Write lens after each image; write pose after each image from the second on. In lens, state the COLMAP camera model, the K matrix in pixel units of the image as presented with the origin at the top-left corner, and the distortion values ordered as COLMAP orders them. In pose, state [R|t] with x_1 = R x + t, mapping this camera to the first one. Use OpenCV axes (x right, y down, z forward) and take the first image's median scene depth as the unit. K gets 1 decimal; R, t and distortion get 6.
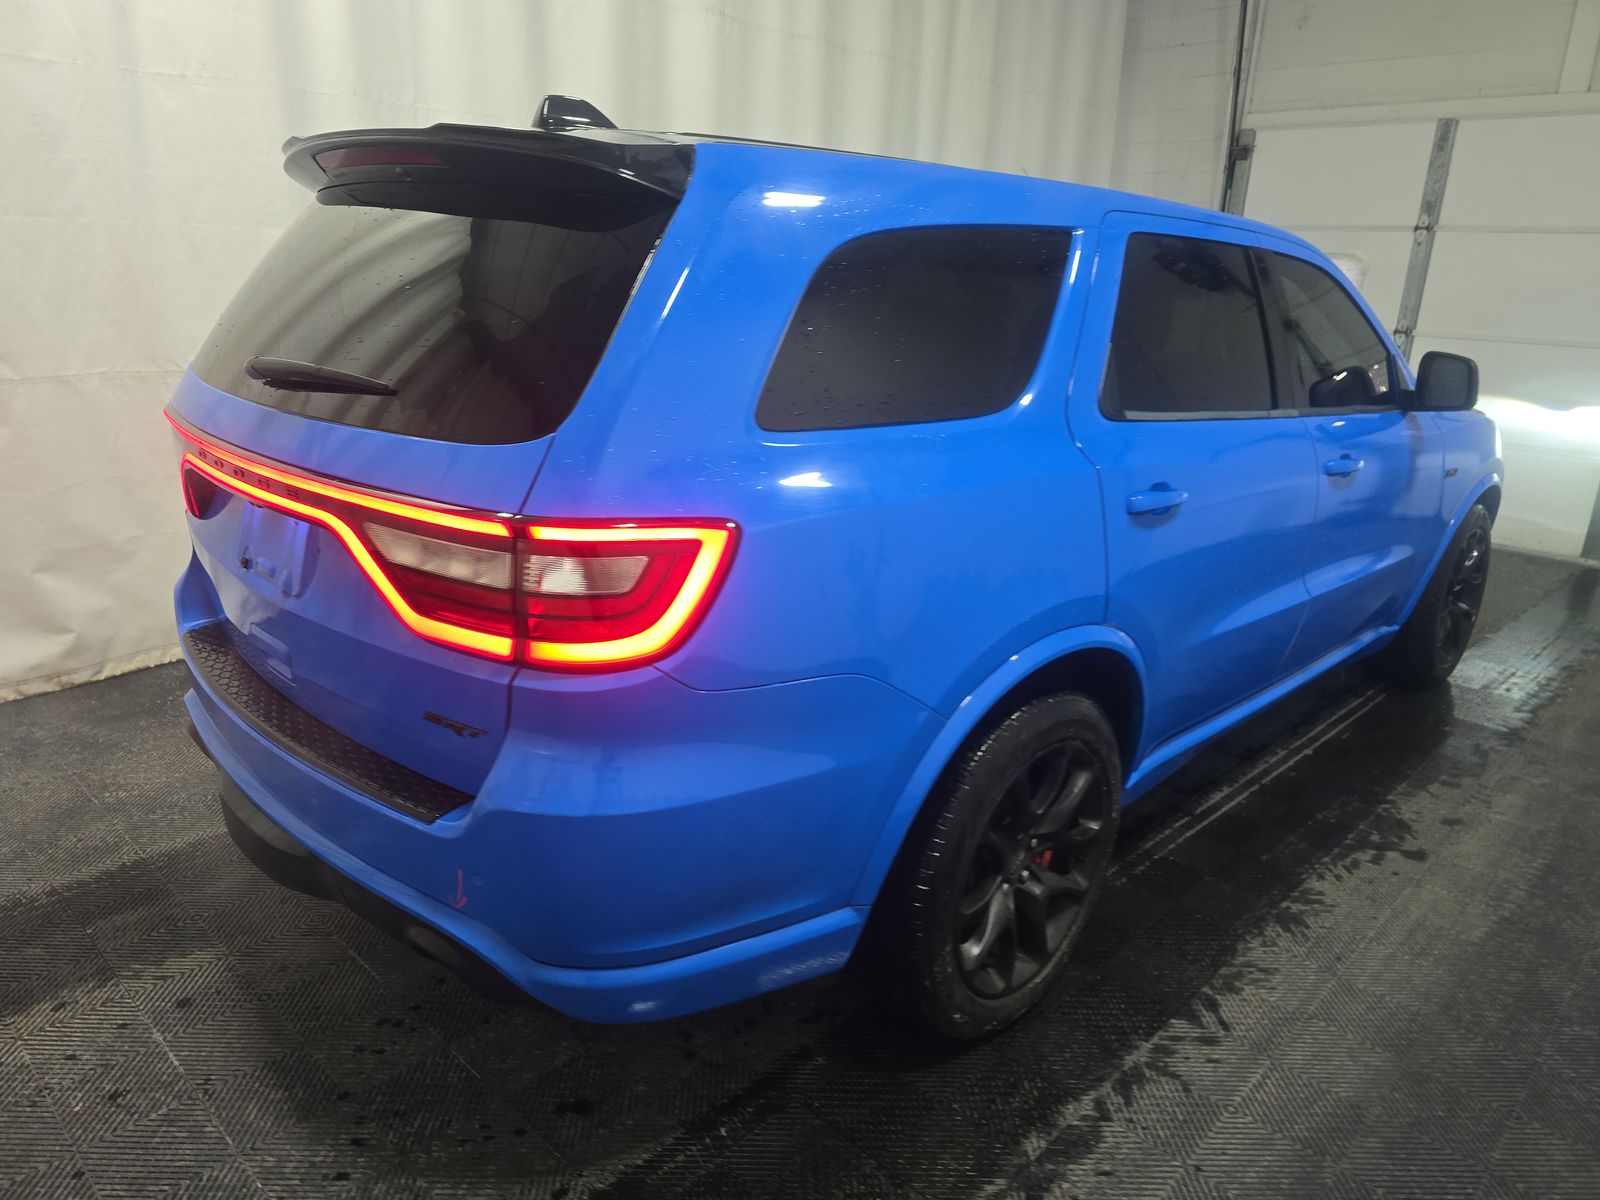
lens RADIAL K [[1078.9, 0, 800.0], [0, 1078.9, 600.0], [0, 0, 1]] dist [0.068306, -0.048677]
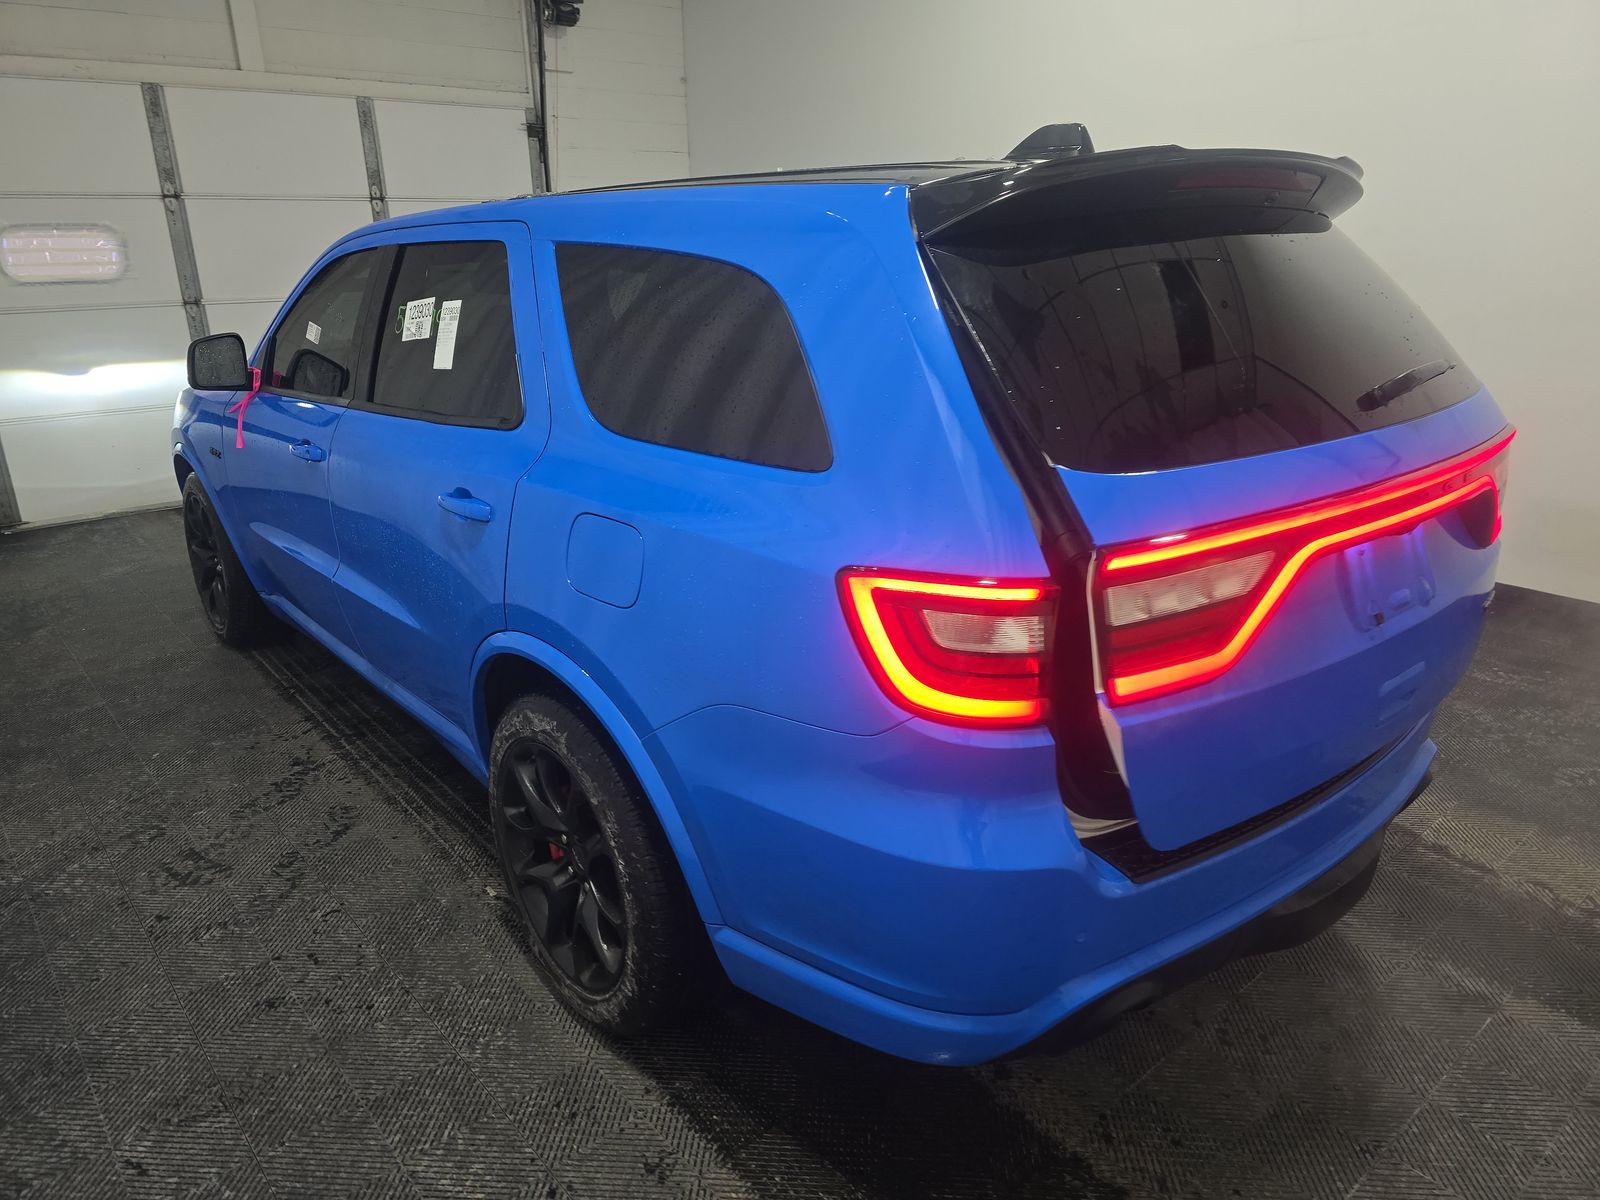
lens RADIAL K [[1074.2, 0, 846.5], [0, 1074.2, 604.1], [0, 0, 1]] dist [-0.003990, -0.003763]
pose [[0.078793, -0.365548, 0.927451, -0.757057], [0.317716, 0.891038, 0.324204, -0.253746], [-0.944907, 0.269121, 0.186348, 0.678351]]
